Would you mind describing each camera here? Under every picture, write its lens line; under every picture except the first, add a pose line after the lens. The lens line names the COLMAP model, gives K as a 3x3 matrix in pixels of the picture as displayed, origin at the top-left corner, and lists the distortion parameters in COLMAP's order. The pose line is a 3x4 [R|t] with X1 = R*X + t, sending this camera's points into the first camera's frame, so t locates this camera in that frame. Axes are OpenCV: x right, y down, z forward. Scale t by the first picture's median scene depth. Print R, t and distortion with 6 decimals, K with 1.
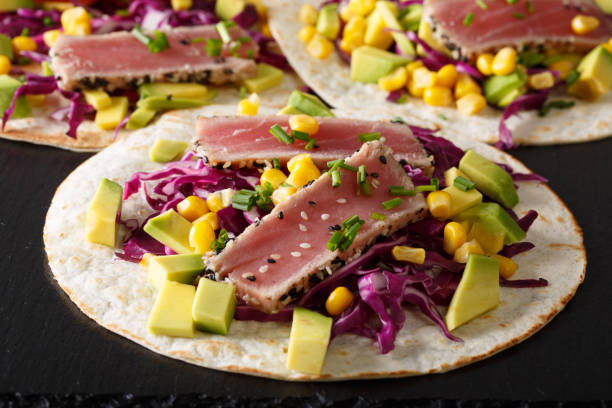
lens RADIAL K [[2042.1, 0, 306.0], [0, 2042.1, 204.0], [0, 0, 1]] dist [-0.153402, 3.735565]
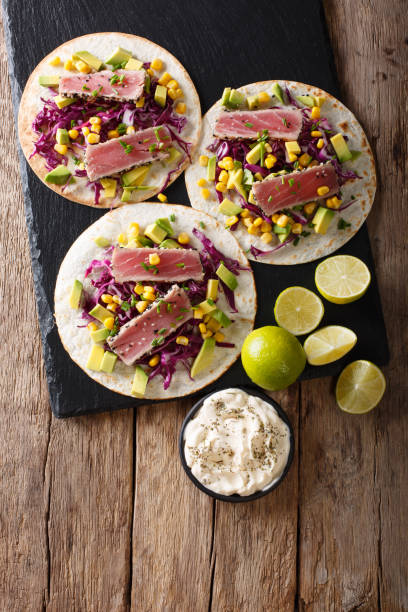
lens RADIAL K [[959.6, 0, 204.1], [0, 959.6, 337.4], [0, 0, 1]] dist [-0.198588, 0.062301]
pose [[0.989361, 0.139245, -0.042130, 0.132621], [-0.046442, 0.576749, 0.815600, -1.026567], [0.137867, -0.804967, 0.577080, 0.263868]]
